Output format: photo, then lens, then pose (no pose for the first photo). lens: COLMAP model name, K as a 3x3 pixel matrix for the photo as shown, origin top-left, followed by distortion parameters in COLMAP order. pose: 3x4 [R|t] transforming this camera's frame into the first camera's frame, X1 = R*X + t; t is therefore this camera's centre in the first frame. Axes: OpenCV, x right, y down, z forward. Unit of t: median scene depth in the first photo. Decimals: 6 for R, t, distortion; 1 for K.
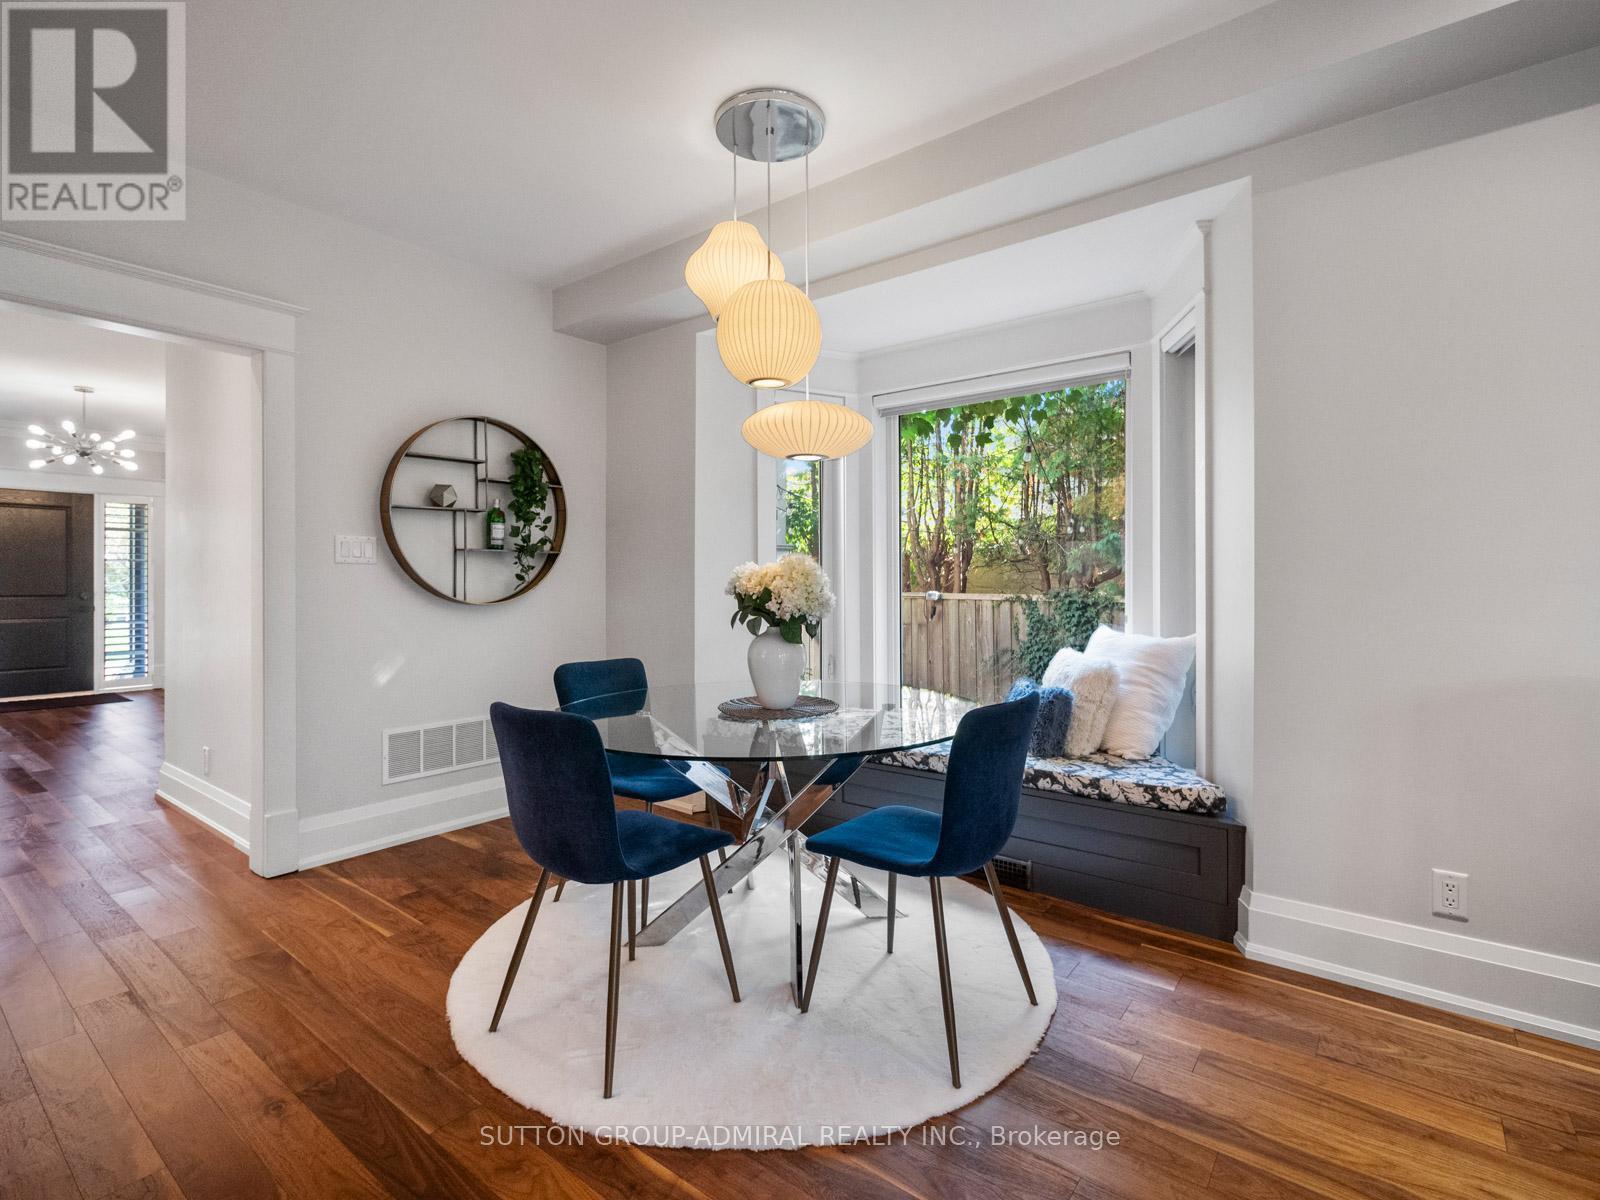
lens RADIAL K [[754.0, 0, 801.1], [0, 754.0, 575.8], [0, 0, 1]] dist [-0.000383, 0.000091]
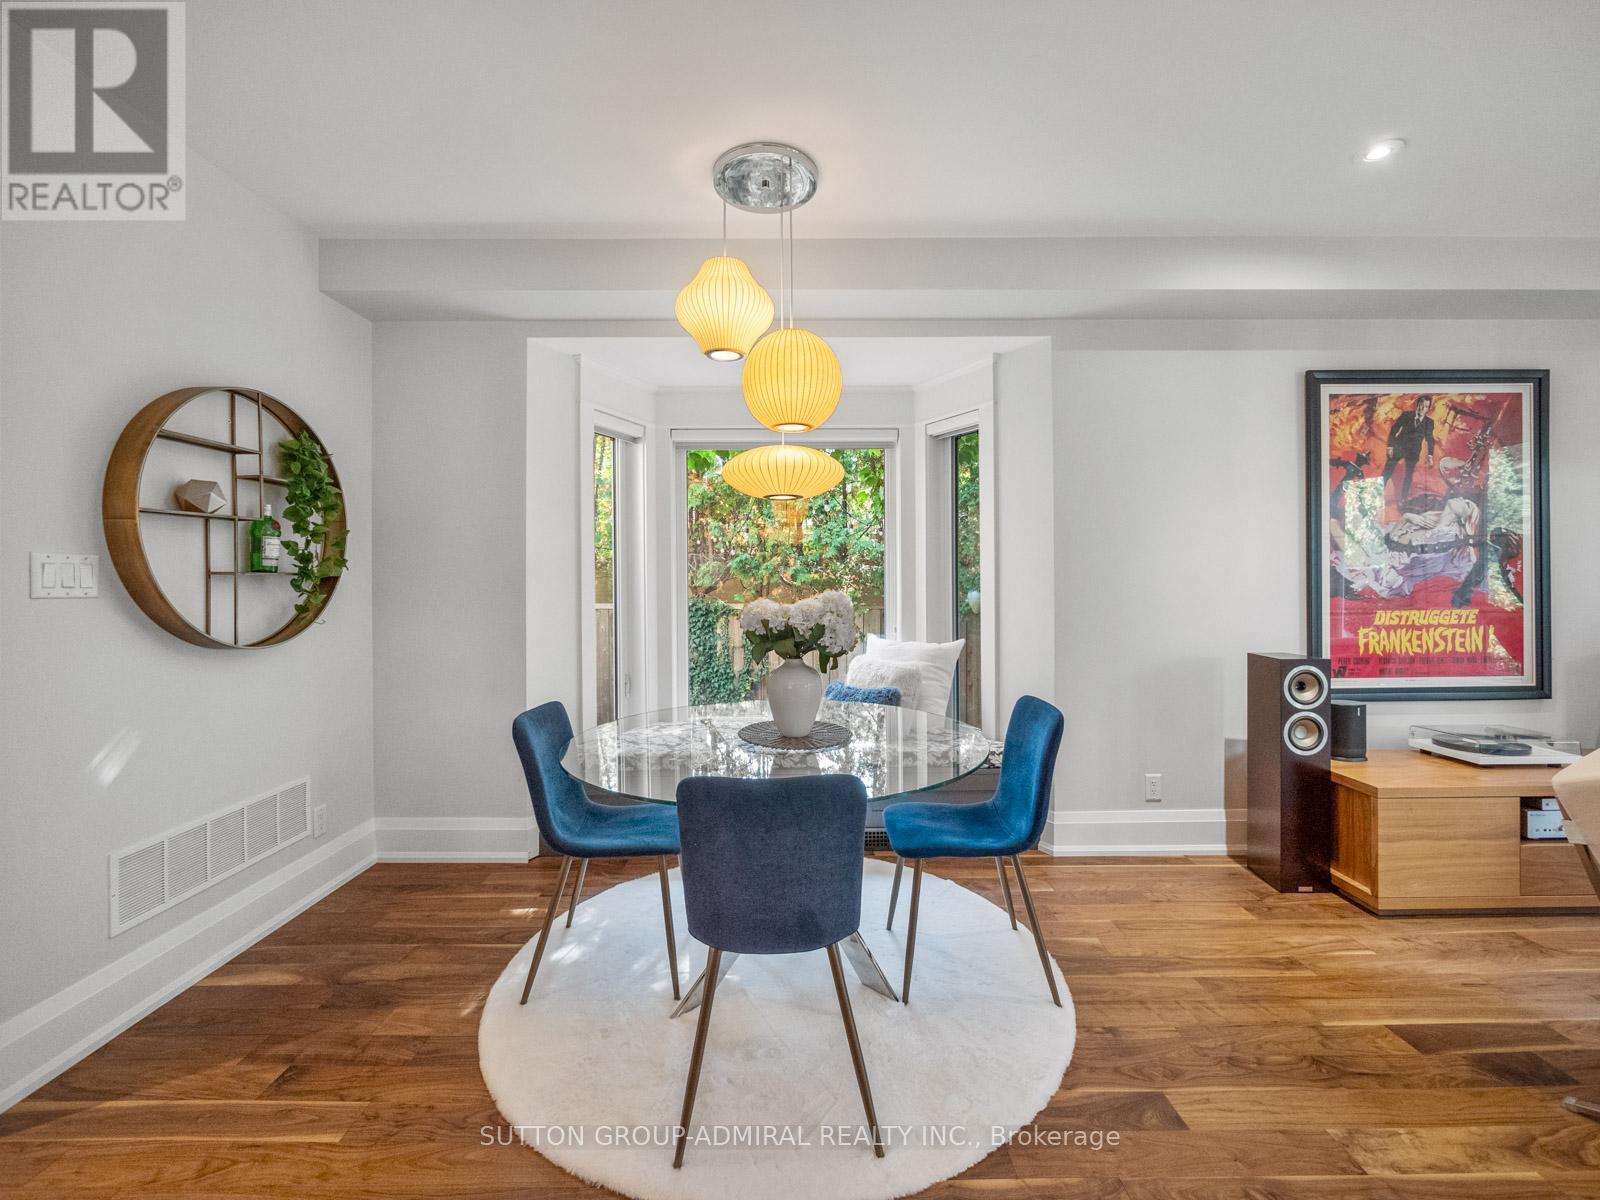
lens RADIAL K [[655.4, 0, 808.0], [0, 655.4, 586.5], [0, 0, 1]] dist [-0.002202, -0.000135]
pose [[0.790692, -0.004116, 0.612201, -0.408836], [-0.000381, 0.999974, 0.007216, -0.028134], [-0.612215, -0.005939, 0.790669, 0.184534]]
